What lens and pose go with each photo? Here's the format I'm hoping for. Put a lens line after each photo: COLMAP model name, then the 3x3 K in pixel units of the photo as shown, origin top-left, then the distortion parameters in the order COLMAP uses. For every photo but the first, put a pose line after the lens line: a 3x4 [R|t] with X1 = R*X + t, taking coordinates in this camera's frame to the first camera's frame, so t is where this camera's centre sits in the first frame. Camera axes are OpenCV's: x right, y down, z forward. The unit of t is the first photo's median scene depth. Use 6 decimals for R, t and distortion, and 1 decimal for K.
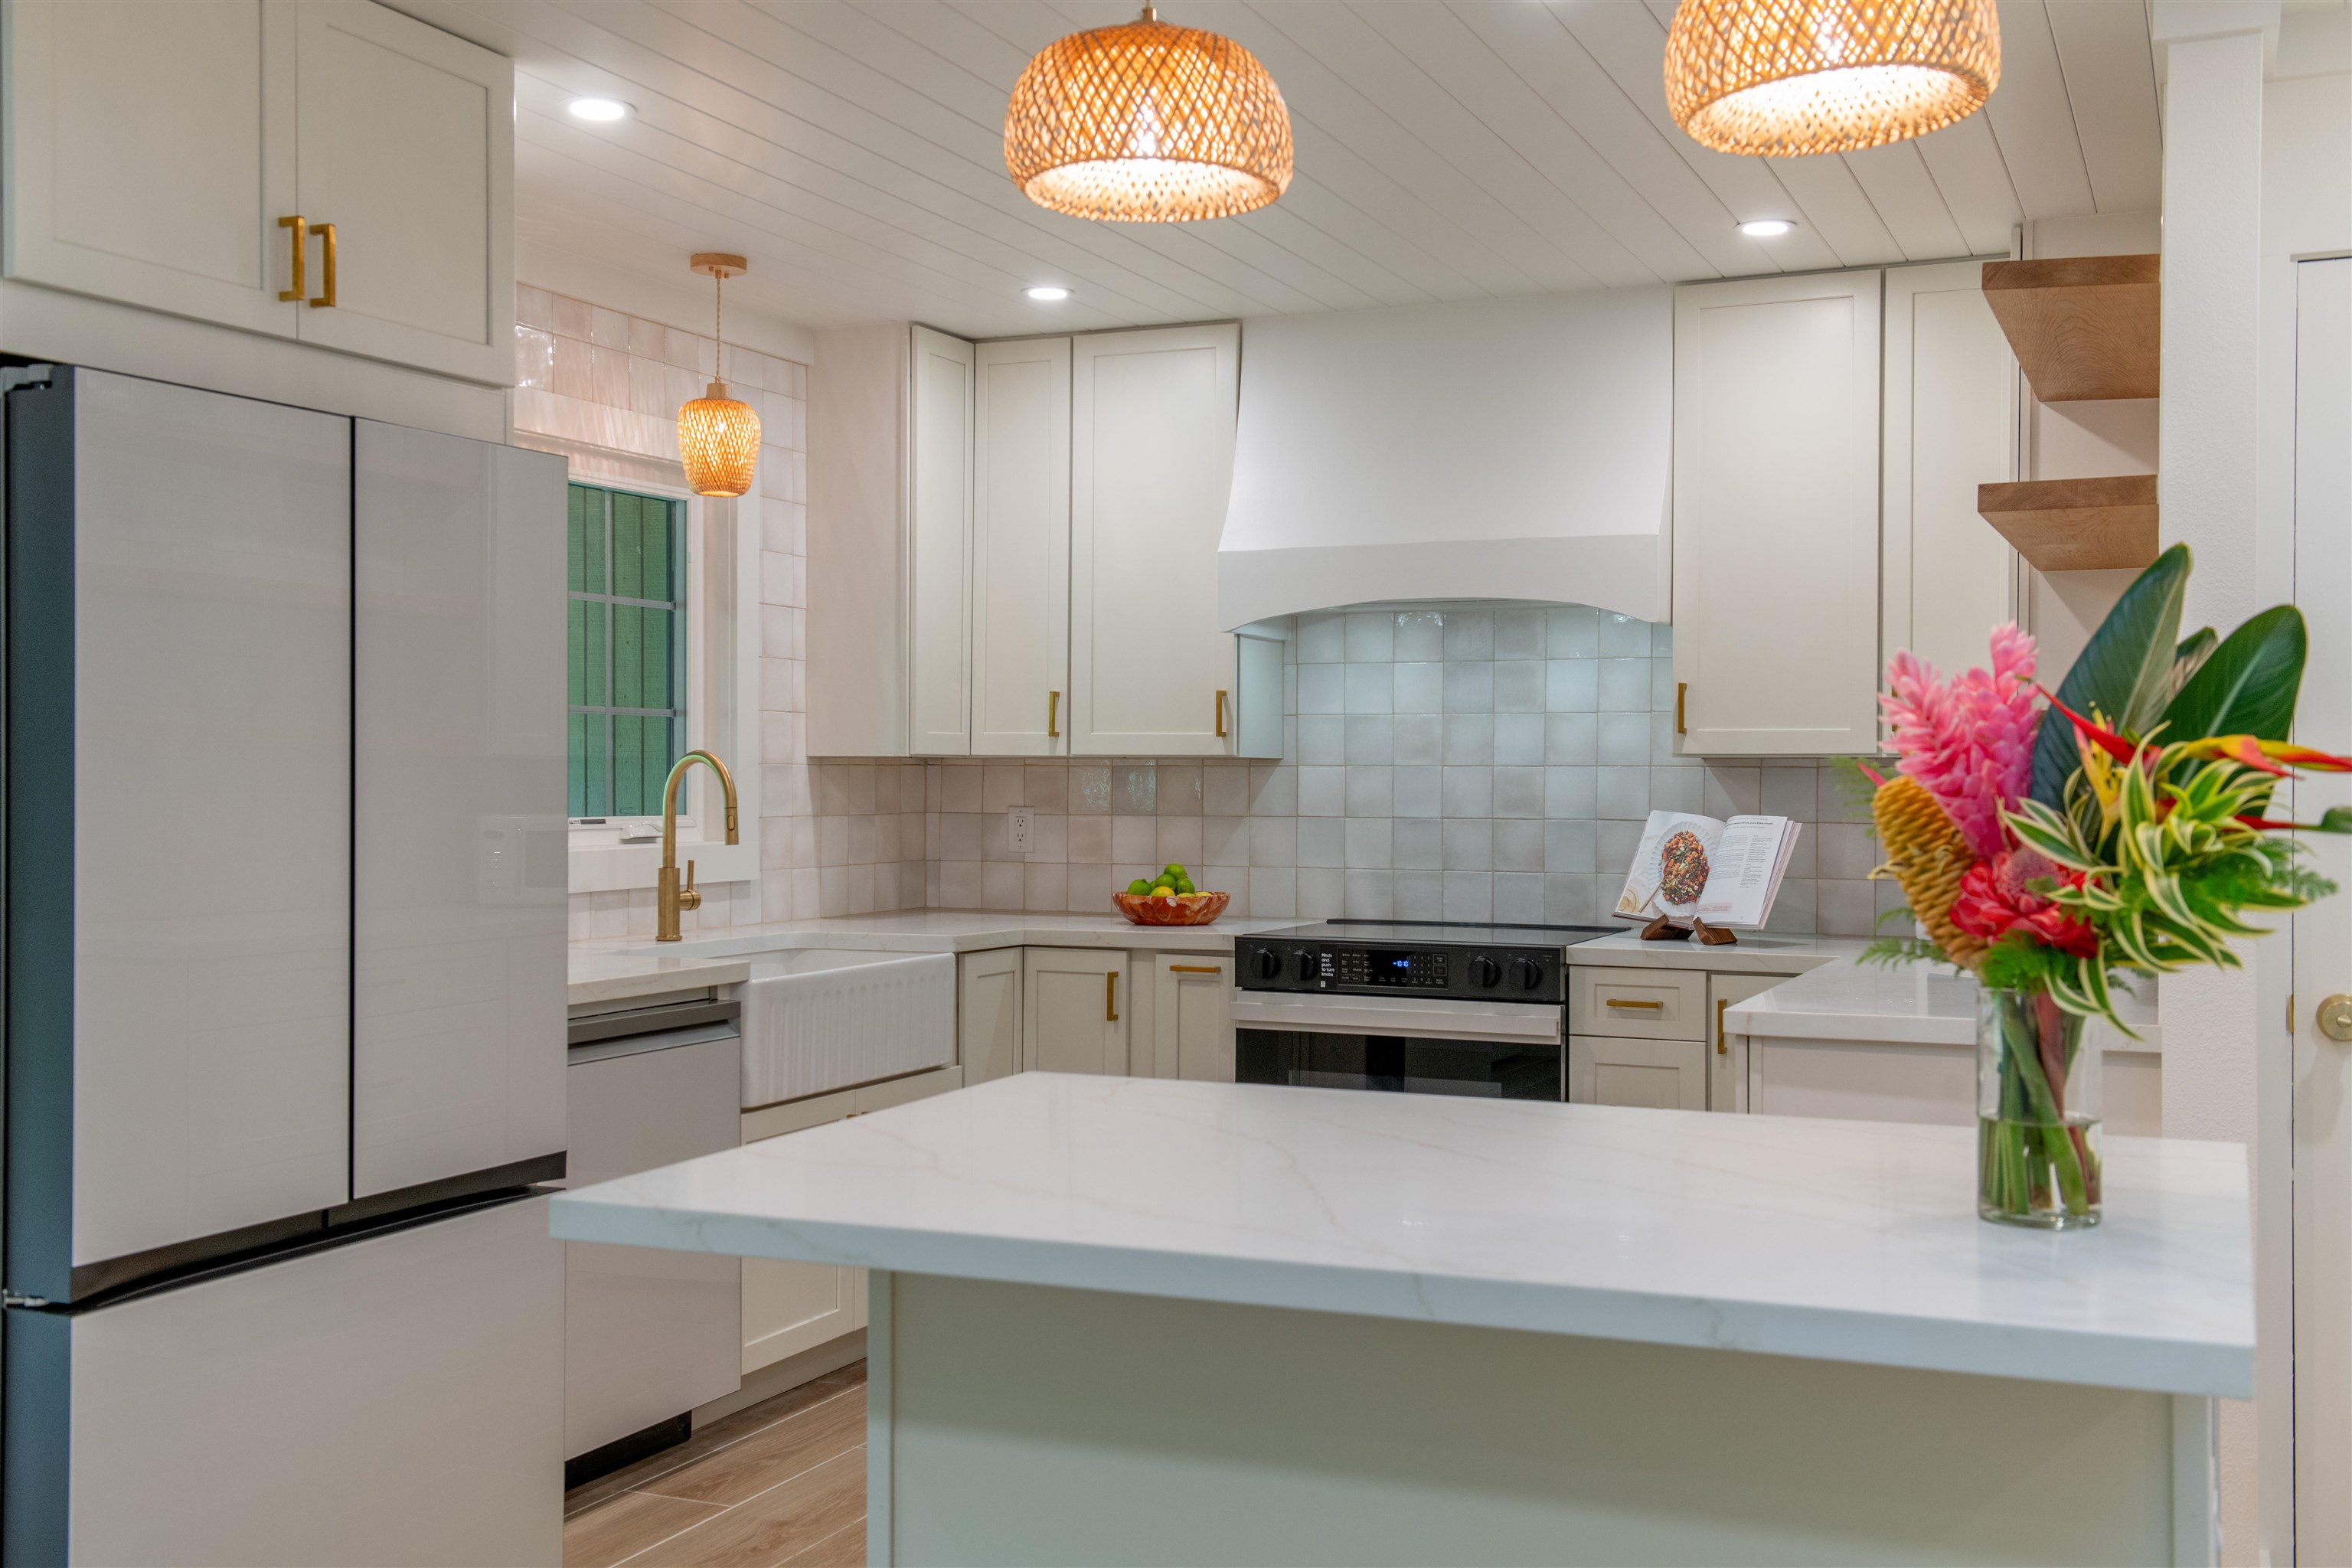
lens RADIAL K [[2351.1, 0, 1176.3], [0, 2351.1, 780.3], [0, 0, 1]] dist [0.035335, 0.000000]
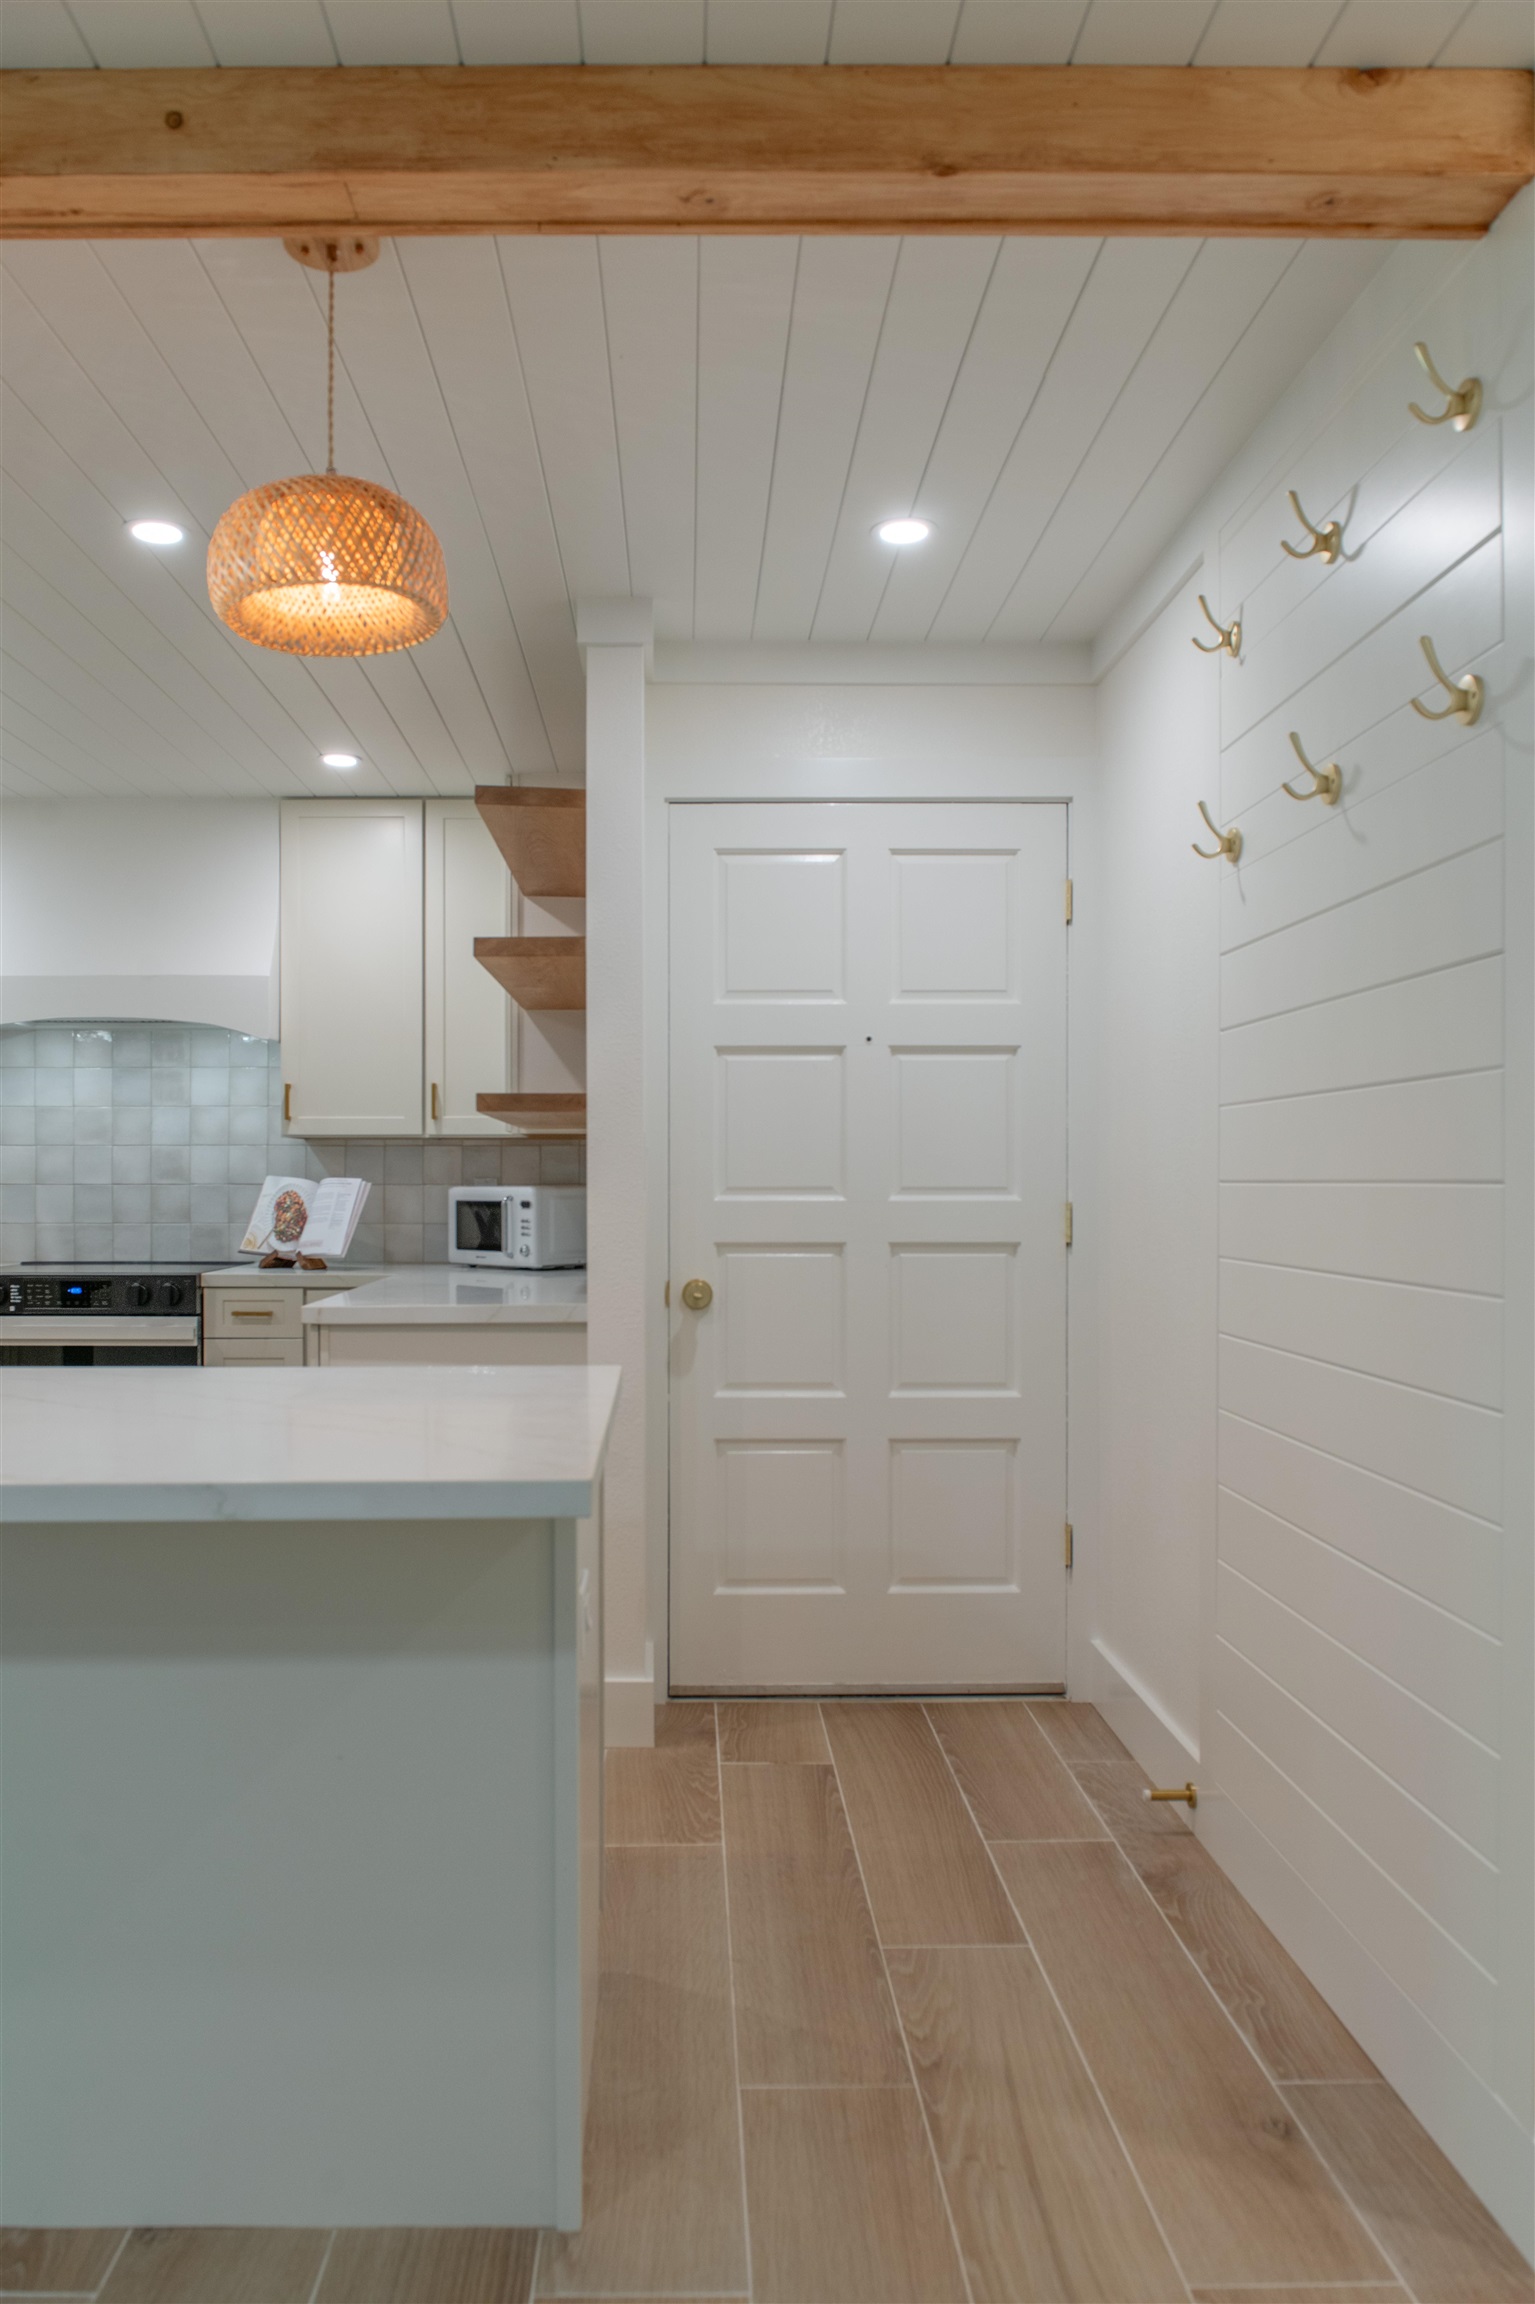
lens RADIAL K [[1634.2, 0, 681.7], [0, 1634.2, 1187.7], [0, 0, 1]] dist [-0.020472, 0.002510]
pose [[0.911239, -0.005404, 0.411843, 0.028805], [0.004000, 0.999983, 0.004271, 0.016970], [-0.411859, -0.002244, 0.911245, 0.022181]]
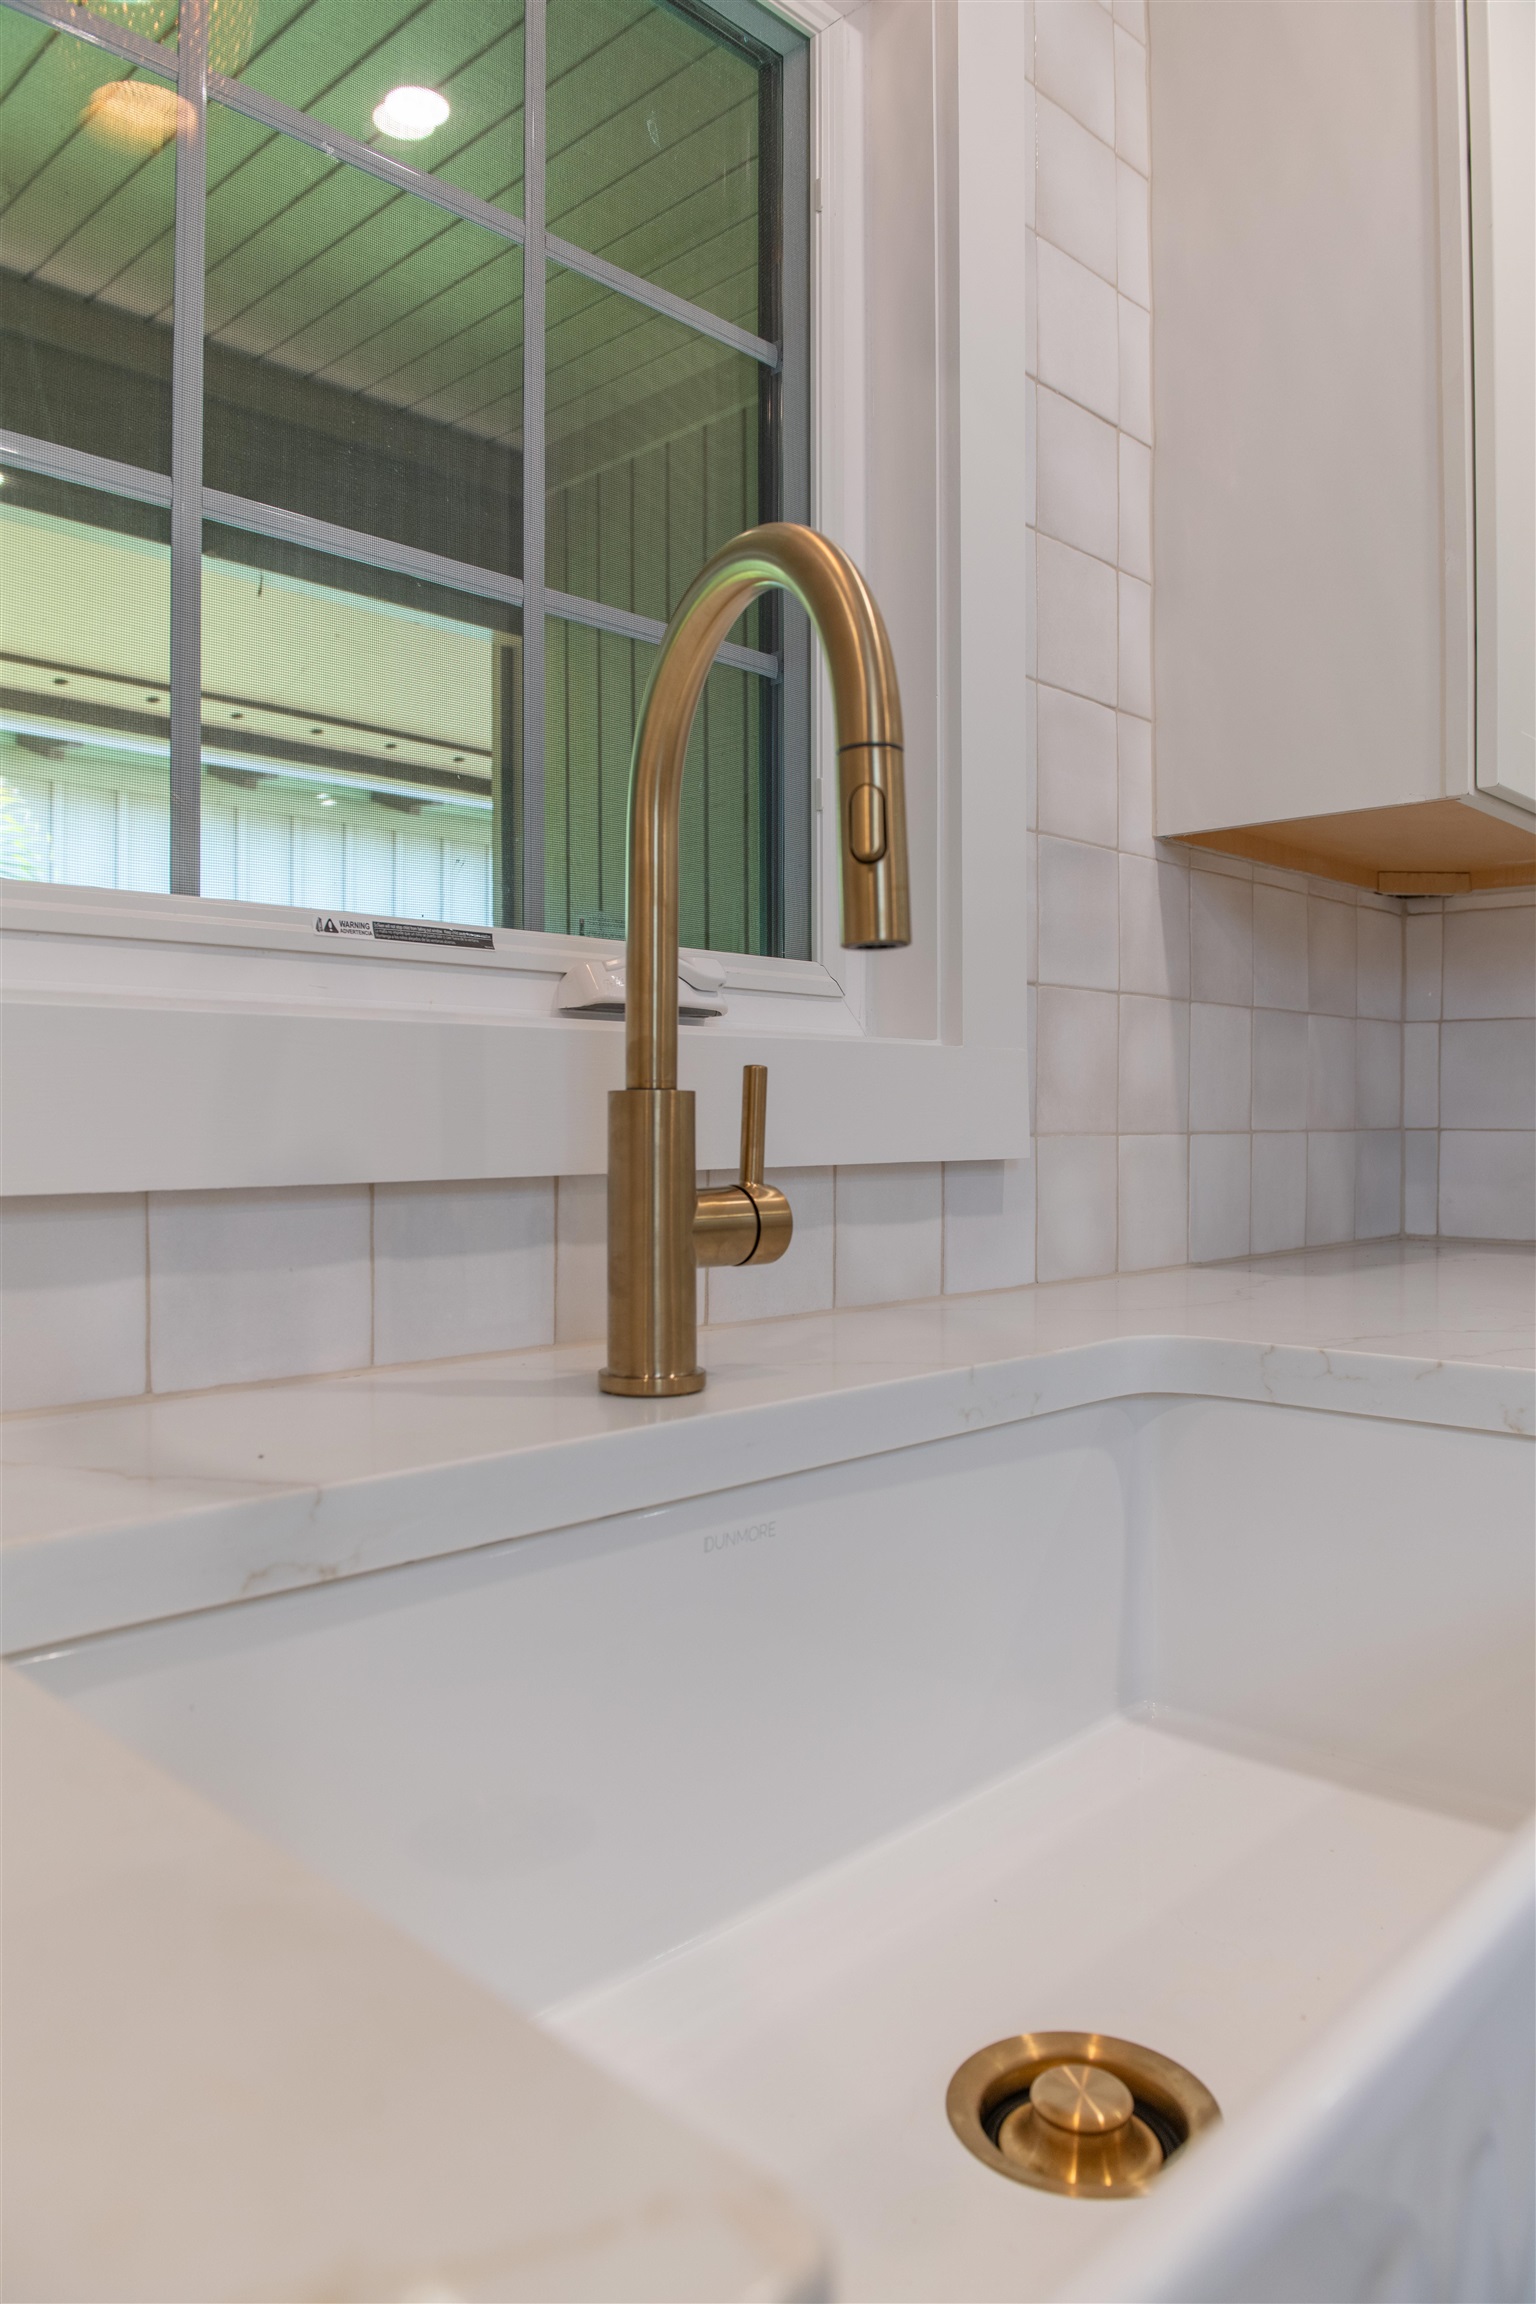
lens RADIAL K [[1568.4, 0, 760.0], [0, 1568.4, 1092.0], [0, 0, 1]] dist [0.002062, -0.012290]
pose [[0.939220, -0.007242, -0.343241, -0.144520], [0.001299, 0.999845, -0.017543, 0.038671], [0.343315, 0.016031, 0.939084, 0.822969]]
